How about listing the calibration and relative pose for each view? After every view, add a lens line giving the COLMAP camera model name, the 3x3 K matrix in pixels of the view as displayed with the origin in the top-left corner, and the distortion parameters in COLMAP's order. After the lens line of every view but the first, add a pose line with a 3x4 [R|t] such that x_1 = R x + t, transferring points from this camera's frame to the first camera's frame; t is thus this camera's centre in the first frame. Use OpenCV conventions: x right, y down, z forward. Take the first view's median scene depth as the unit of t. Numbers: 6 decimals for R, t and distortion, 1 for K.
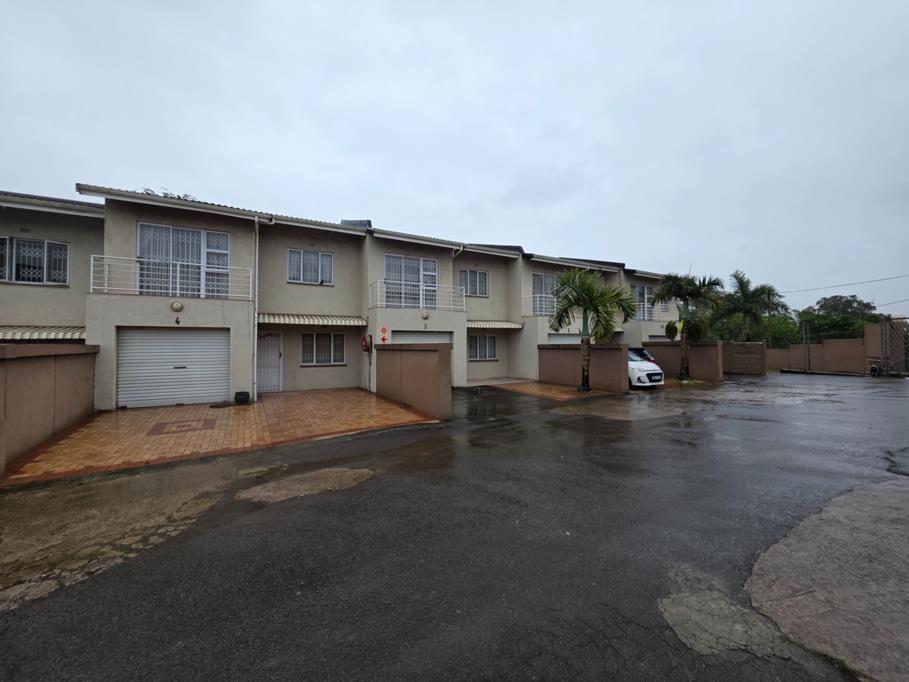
lens RADIAL K [[366.4, 0, 454.5], [0, 366.4, 341.0], [0, 0, 1]] dist [0.001258, -0.000549]
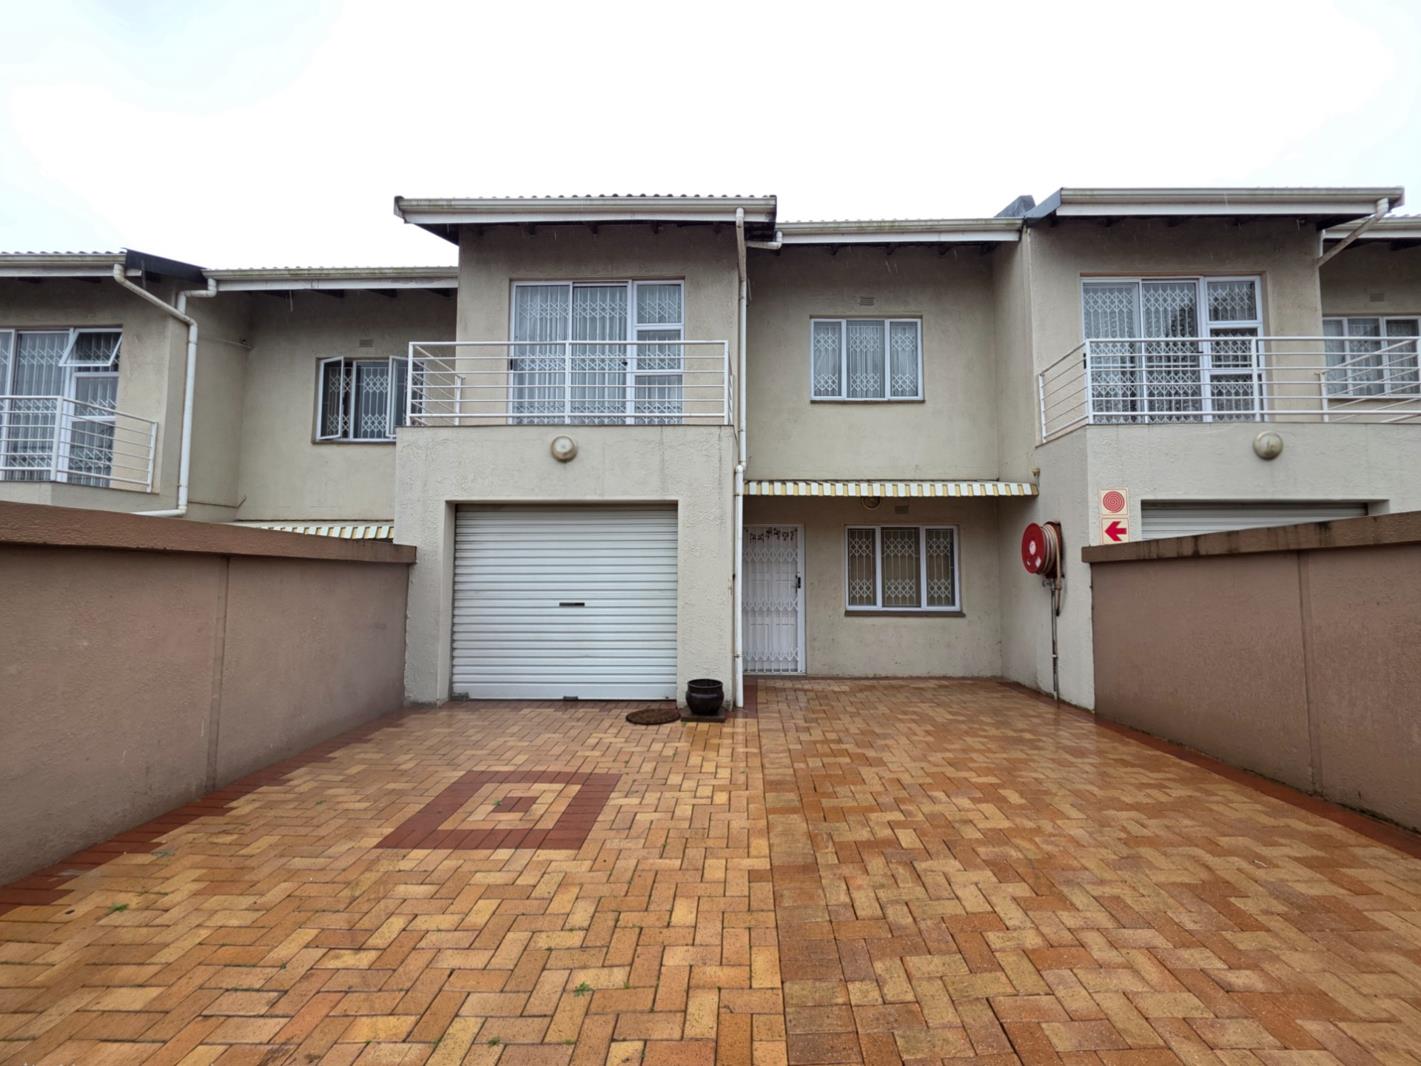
lens RADIAL K [[572.8, 0, 710.5], [0, 572.8, 533.0], [0, 0, 1]] dist [0.001258, -0.000549]
pose [[0.840467, -0.043839, -0.540087, -0.235836], [0.002264, 0.996997, -0.077403, 0.035376], [0.541858, 0.063832, 0.838042, 0.461335]]
